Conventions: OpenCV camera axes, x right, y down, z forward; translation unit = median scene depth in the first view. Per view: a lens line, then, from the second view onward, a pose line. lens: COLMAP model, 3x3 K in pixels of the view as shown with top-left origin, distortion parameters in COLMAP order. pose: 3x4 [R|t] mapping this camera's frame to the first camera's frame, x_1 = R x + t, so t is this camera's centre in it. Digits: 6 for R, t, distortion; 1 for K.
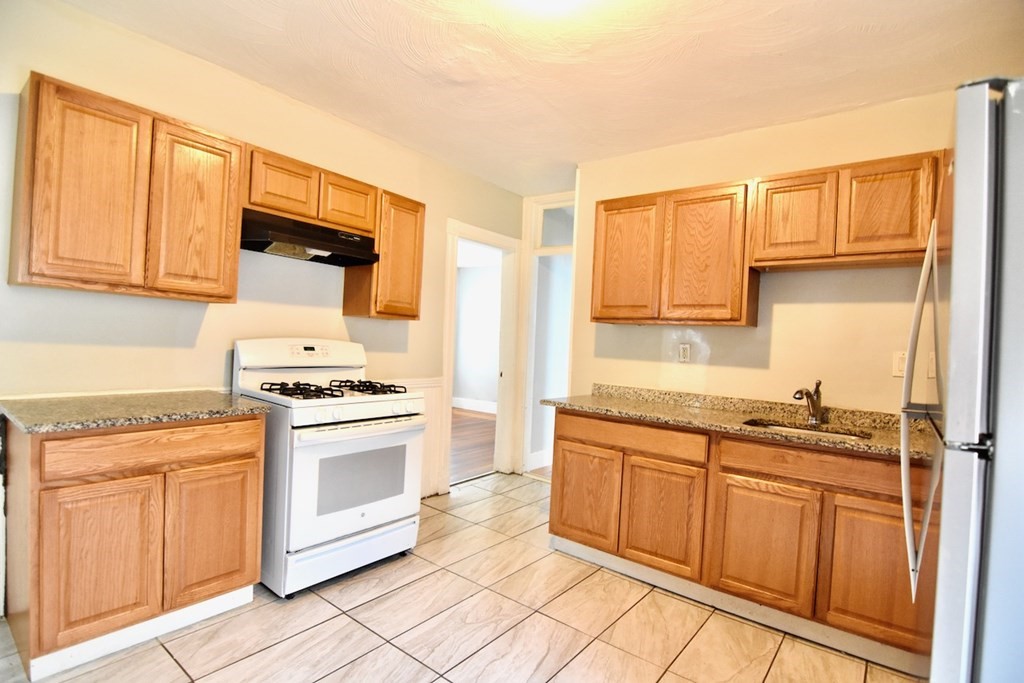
lens RADIAL K [[501.2, 0, 510.9], [0, 501.2, 345.6], [0, 0, 1]] dist [0.000739, -0.004609]
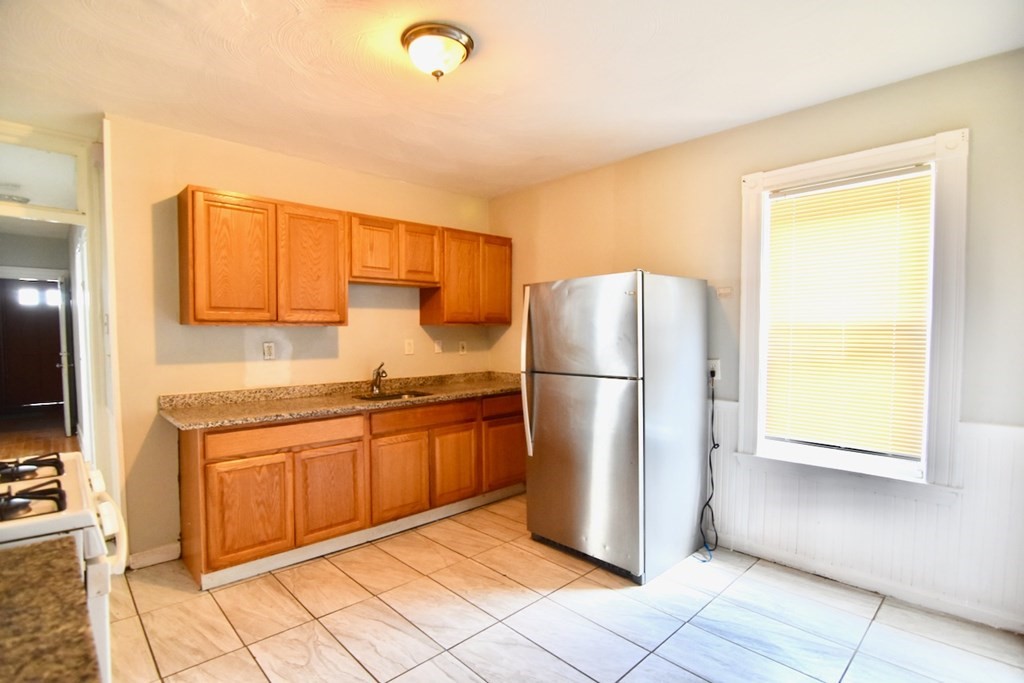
lens RADIAL K [[501.2, 0, 510.7], [0, 501.2, 342.3], [0, 0, 1]] dist [0.000739, -0.004609]
pose [[0.151717, -0.075057, 0.985570, -0.714043], [0.013635, 0.997177, 0.073842, -0.085911], [-0.988330, 0.002235, 0.152312, 0.377595]]
